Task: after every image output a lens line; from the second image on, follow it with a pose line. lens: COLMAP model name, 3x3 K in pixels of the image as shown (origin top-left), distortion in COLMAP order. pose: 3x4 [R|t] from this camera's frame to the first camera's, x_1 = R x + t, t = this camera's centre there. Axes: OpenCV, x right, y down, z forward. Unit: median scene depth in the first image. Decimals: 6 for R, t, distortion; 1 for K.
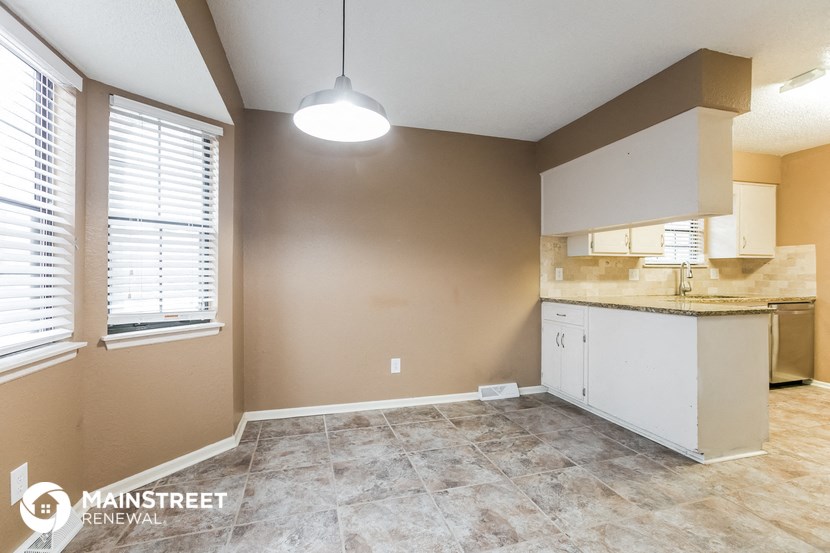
lens RADIAL K [[371.5, 0, 406.7], [0, 371.5, 272.1], [0, 0, 1]] dist [-0.017801, 0.000362]
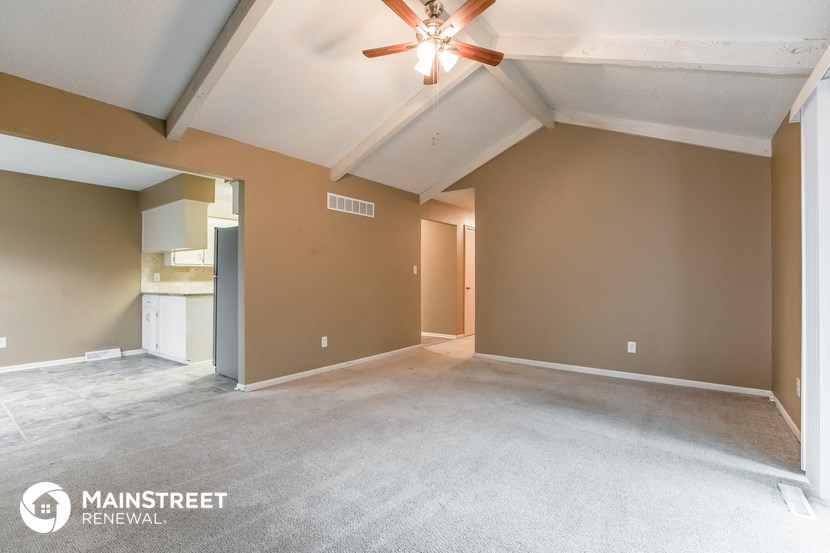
lens RADIAL K [[371.5, 0, 415.6], [0, 371.5, 277.4], [0, 0, 1]] dist [-0.017801, 0.000362]
pose [[0.786856, -0.005845, 0.617109, 0.313701], [0.003017, 0.999980, 0.005624, 0.001654], [-0.617129, -0.002564, 0.786858, -0.916926]]
